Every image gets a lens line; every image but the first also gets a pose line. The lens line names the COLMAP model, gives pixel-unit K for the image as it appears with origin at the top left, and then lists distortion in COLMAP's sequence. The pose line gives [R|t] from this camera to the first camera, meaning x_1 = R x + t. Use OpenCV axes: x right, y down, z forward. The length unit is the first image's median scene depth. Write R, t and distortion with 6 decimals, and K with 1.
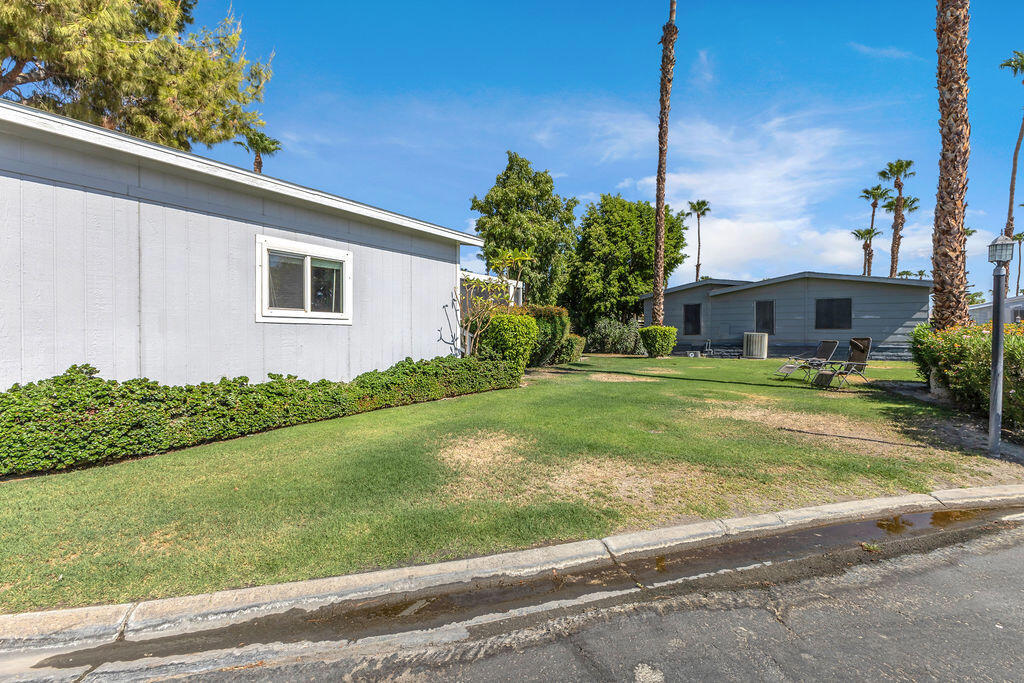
lens RADIAL K [[438.9, 0, 520.9], [0, 438.9, 335.8], [0, 0, 1]] dist [0.014133, -0.007462]
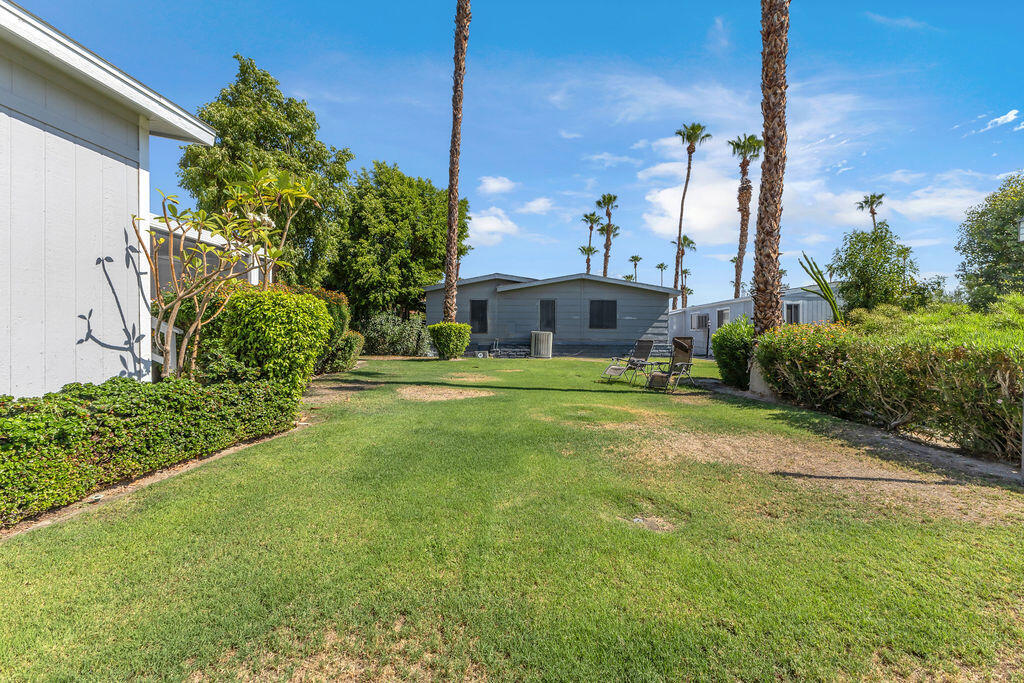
lens RADIAL K [[438.9, 0, 520.9], [0, 438.9, 335.8], [0, 0, 1]] dist [0.014133, -0.007462]
pose [[0.845031, 0.003779, 0.534705, -0.028745], [-0.005276, 0.999985, 0.001269, 0.001409], [-0.534692, -0.003894, 0.845038, 0.200825]]
